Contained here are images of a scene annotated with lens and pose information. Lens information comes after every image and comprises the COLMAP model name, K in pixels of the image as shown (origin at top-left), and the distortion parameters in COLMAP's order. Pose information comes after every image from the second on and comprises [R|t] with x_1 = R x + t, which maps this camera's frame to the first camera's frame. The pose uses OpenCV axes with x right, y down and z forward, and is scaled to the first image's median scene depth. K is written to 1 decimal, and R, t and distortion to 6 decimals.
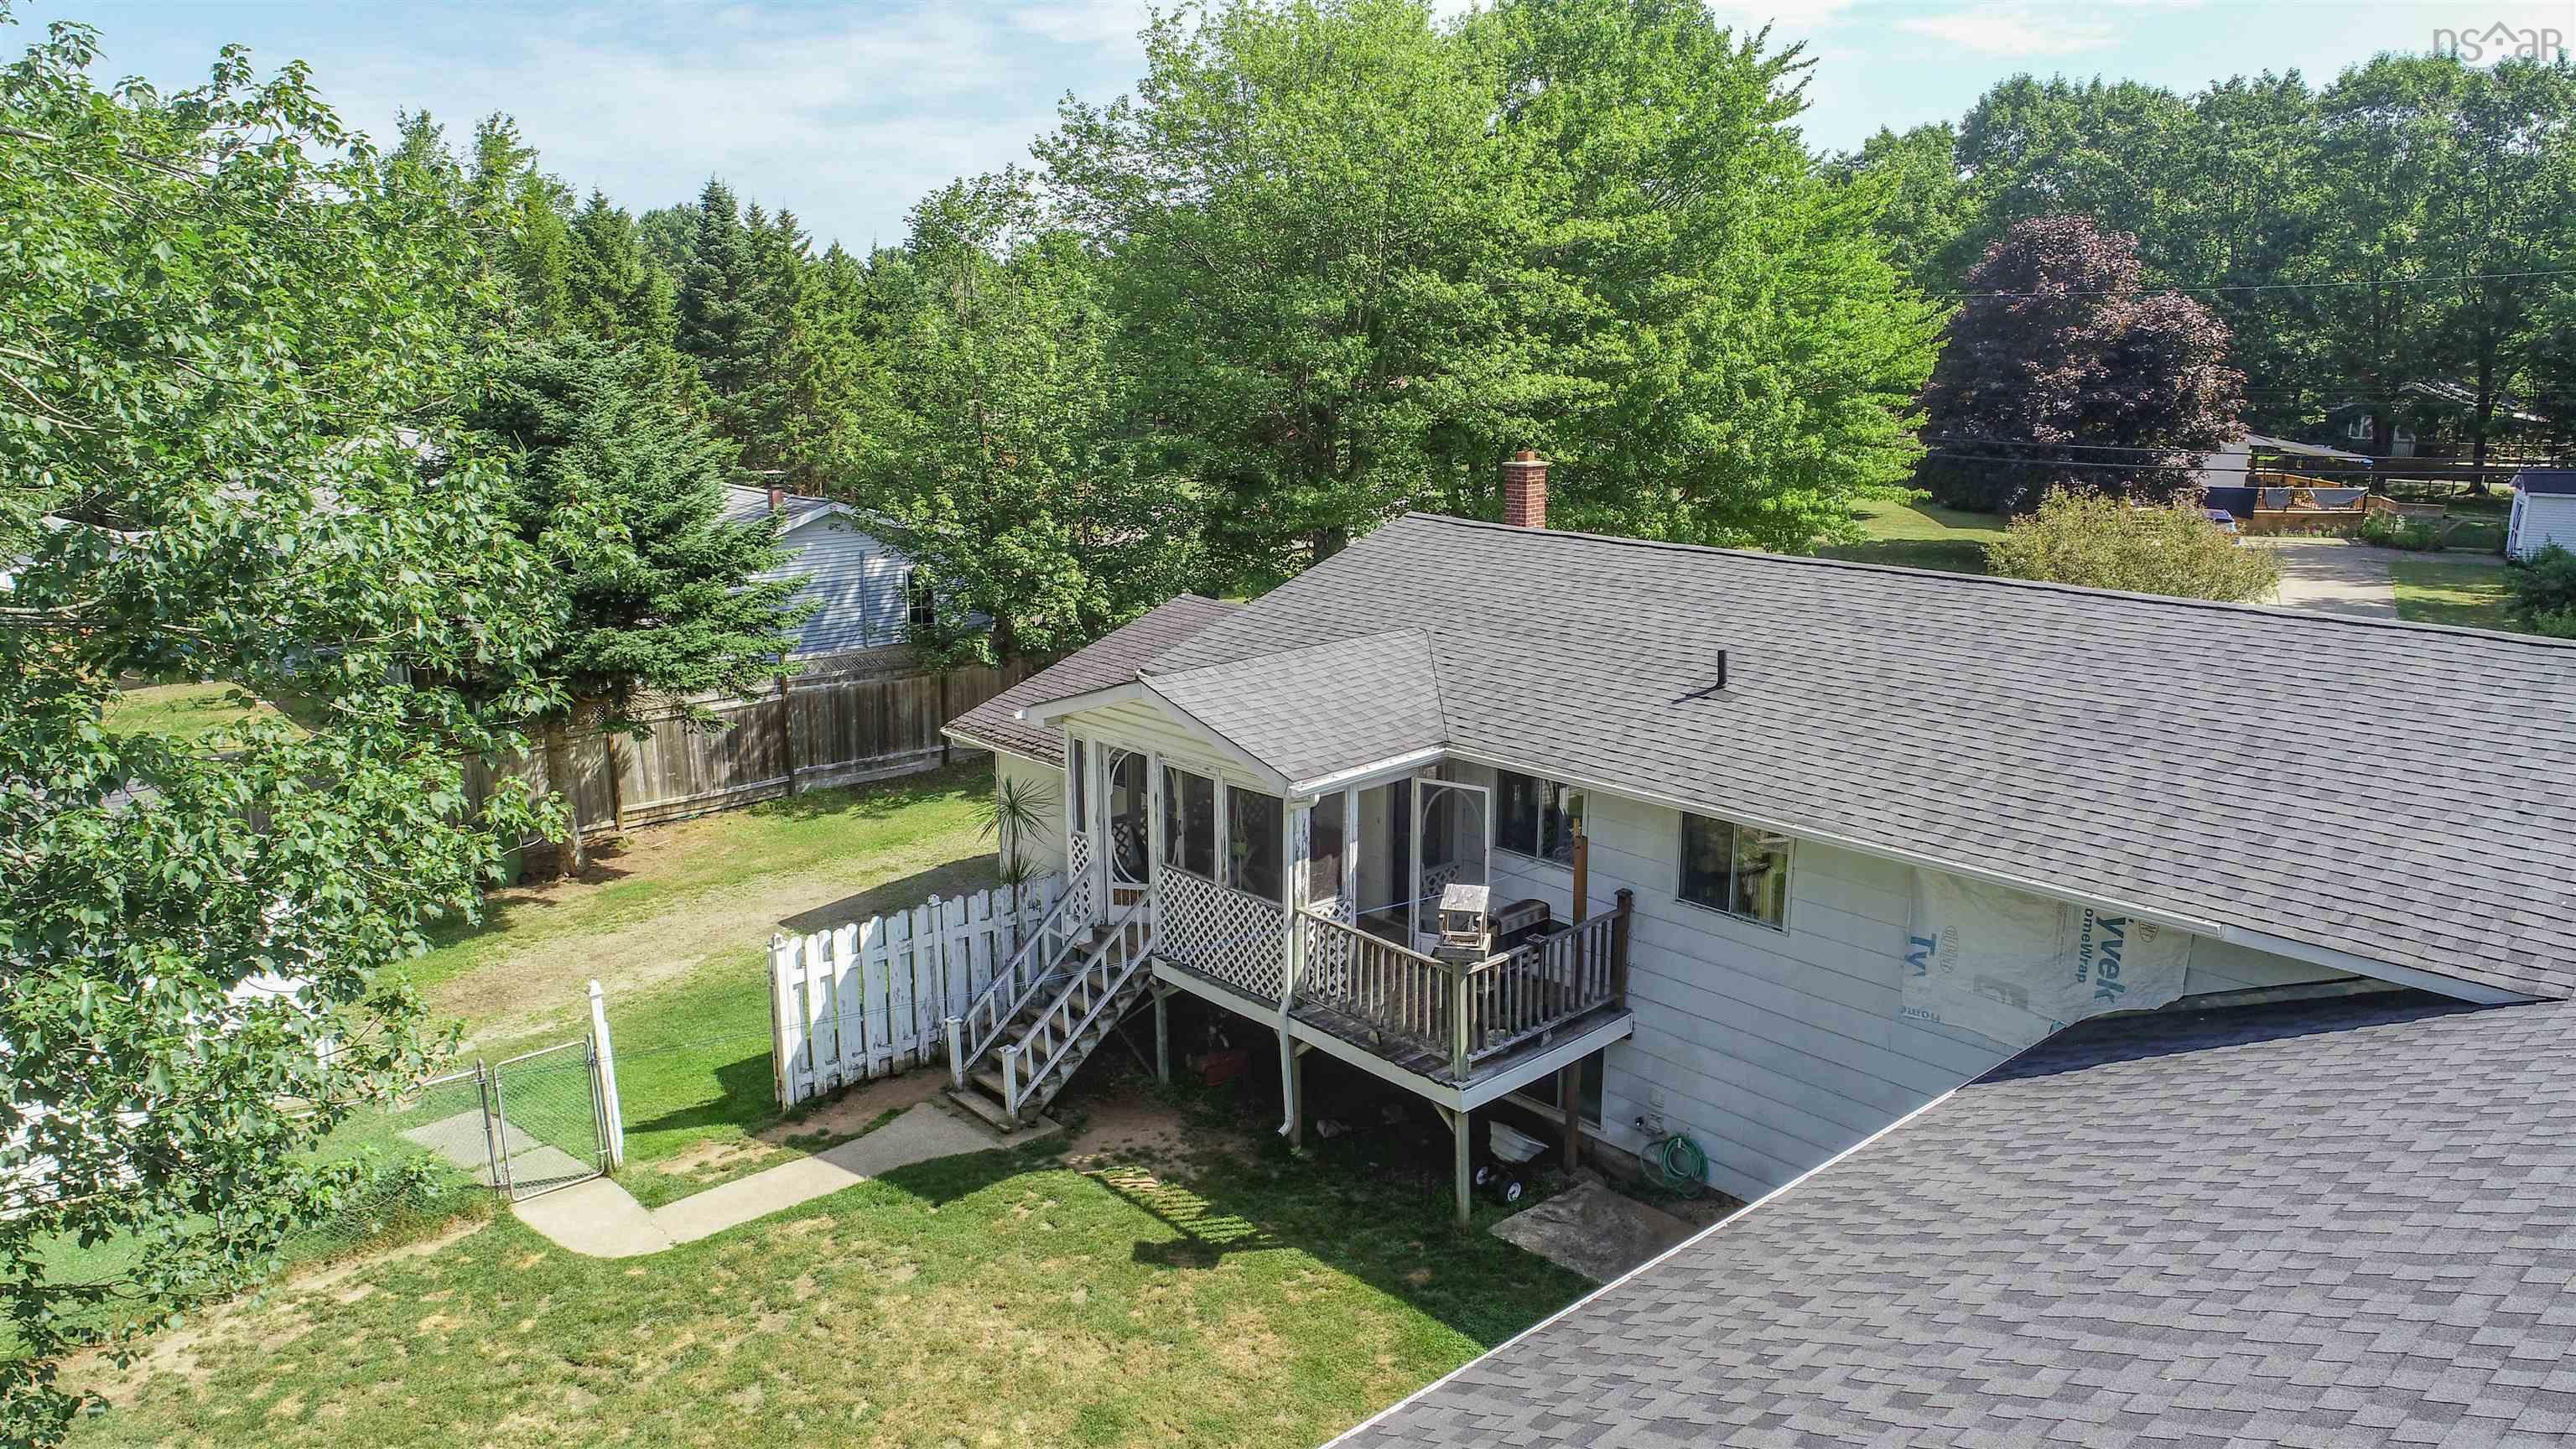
lens RADIAL K [[1719.1, 0, 1288.0], [0, 1719.1, 724.5], [0, 0, 1]] dist [-0.000607, -0.001326]
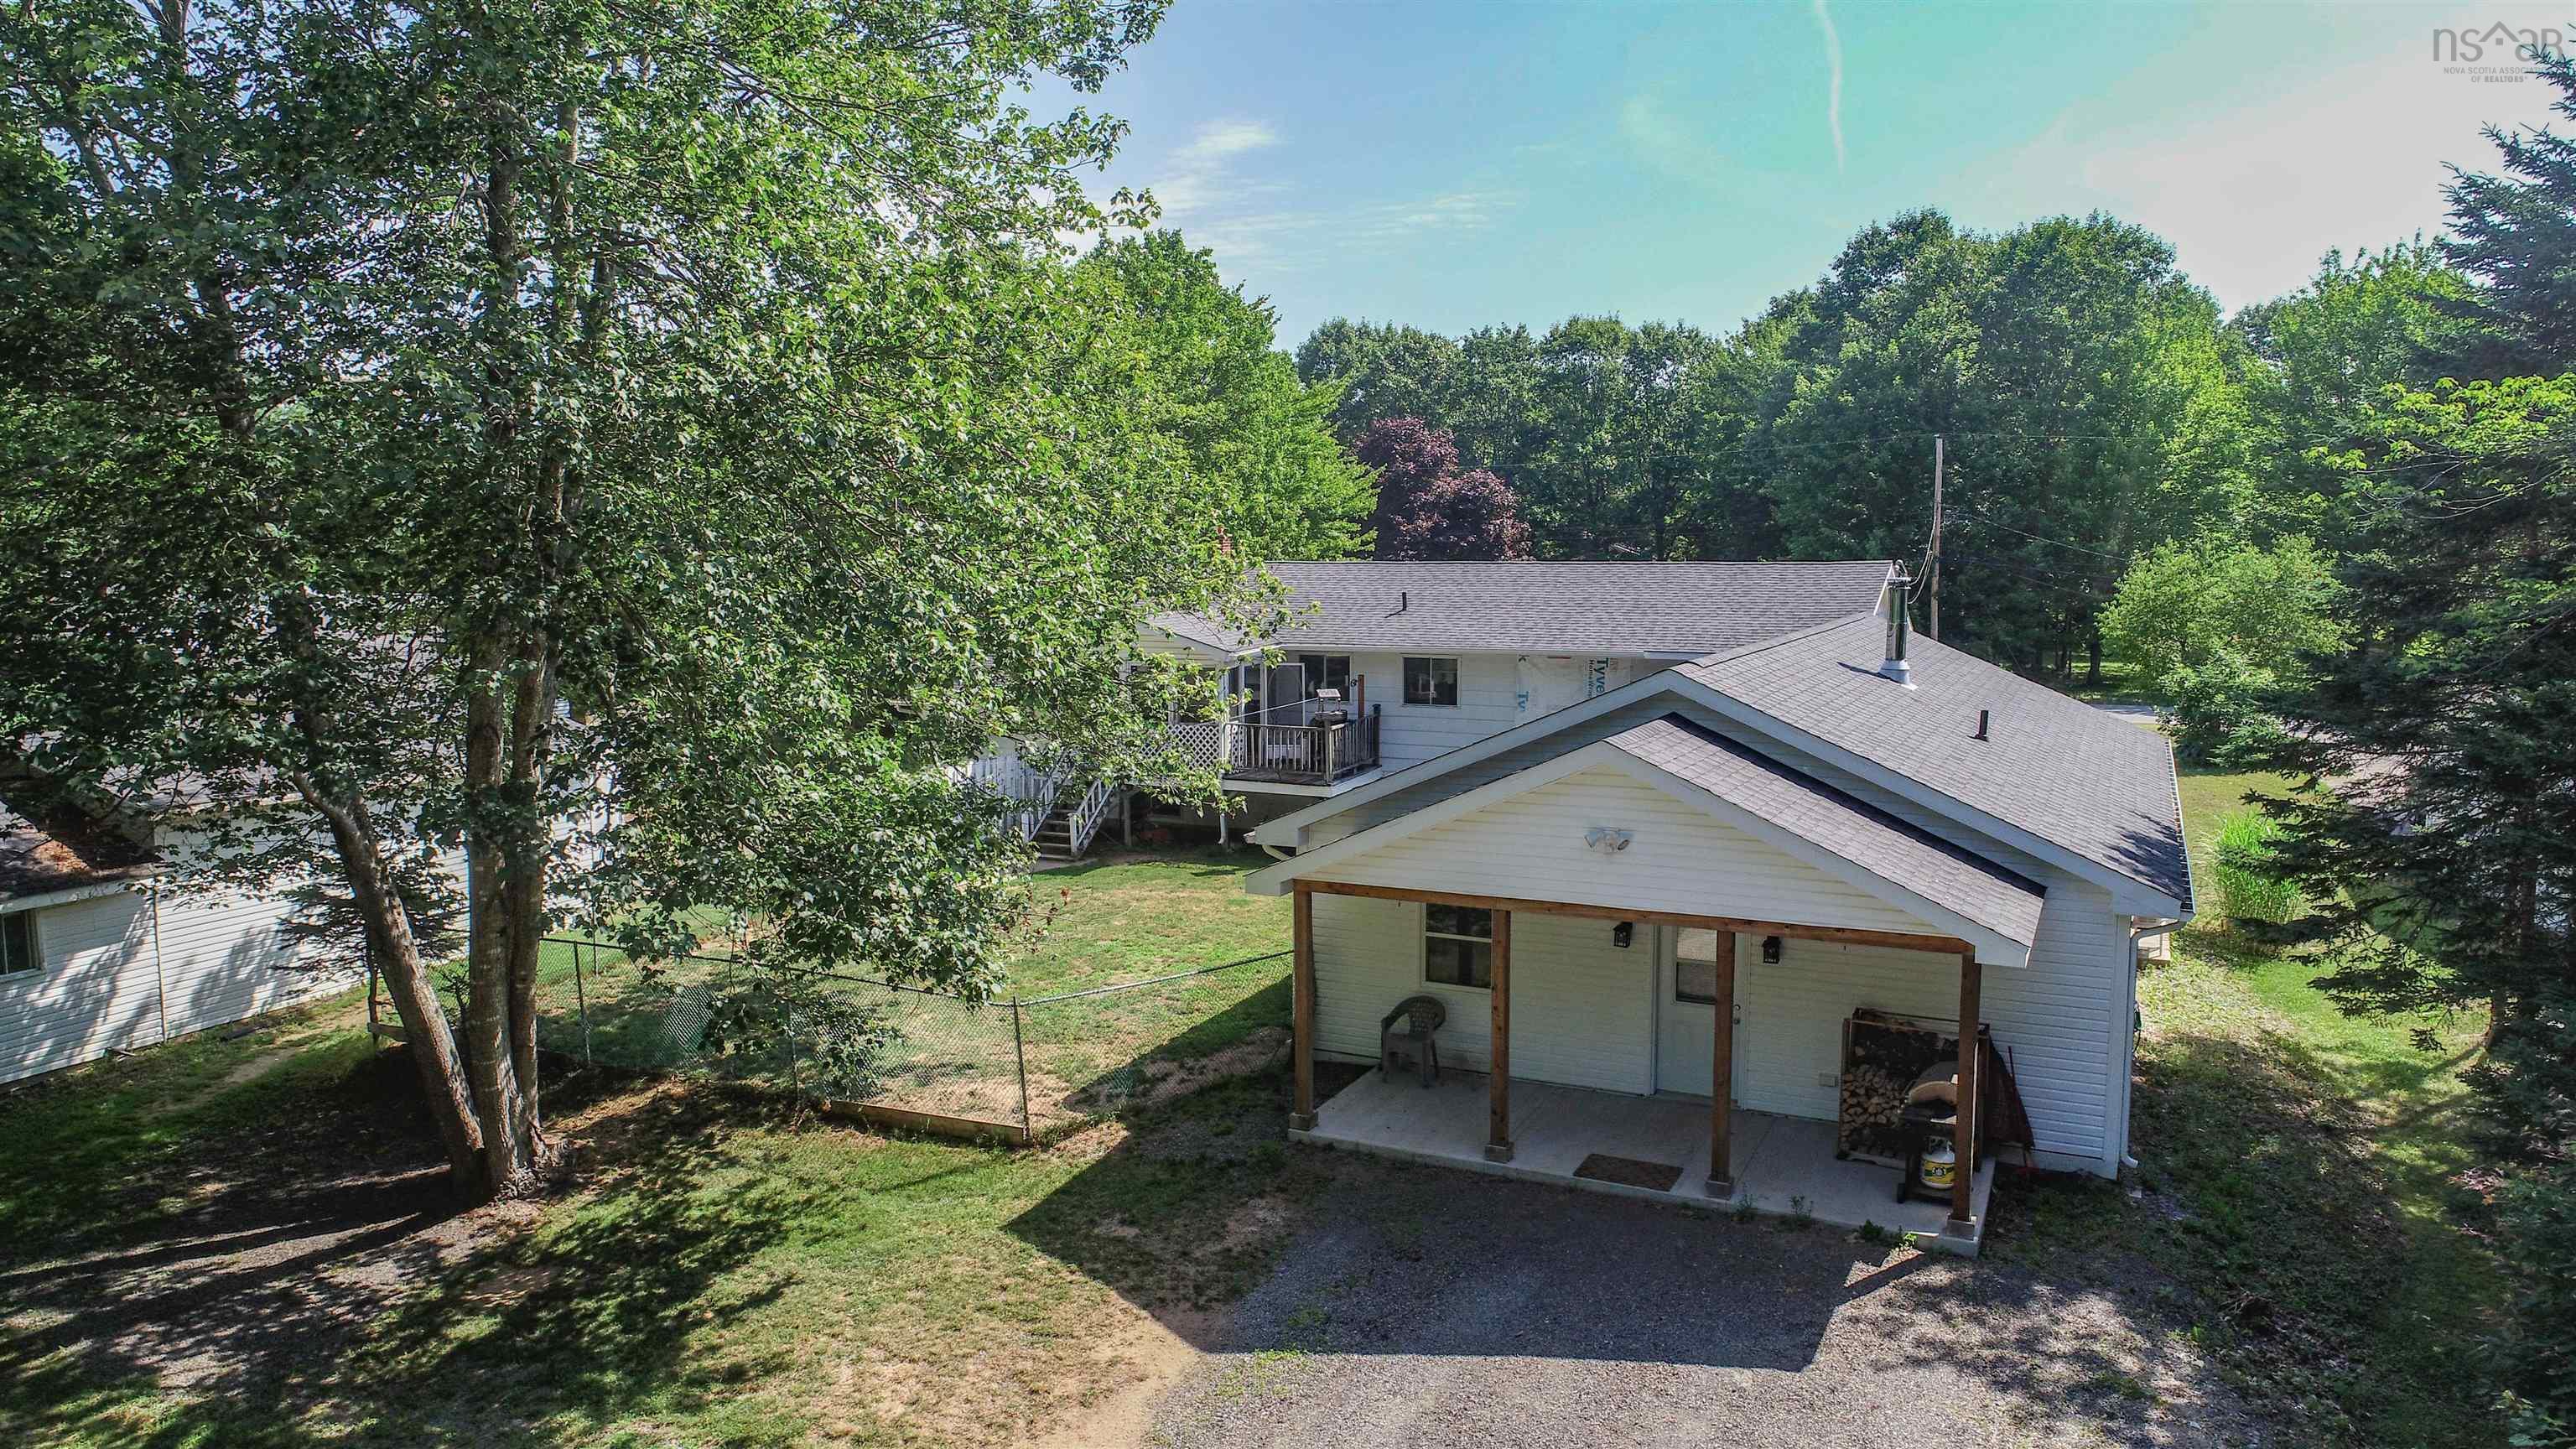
lens RADIAL K [[1719.1, 0, 1288.0], [0, 1719.1, 724.5], [0, 0, 1]] dist [-0.000607, -0.001326]
pose [[0.922401, -0.046111, 0.383470, -0.151253], [0.091010, 0.990840, -0.099770, 0.068949], [-0.375357, 0.126927, 0.918148, -0.185336]]
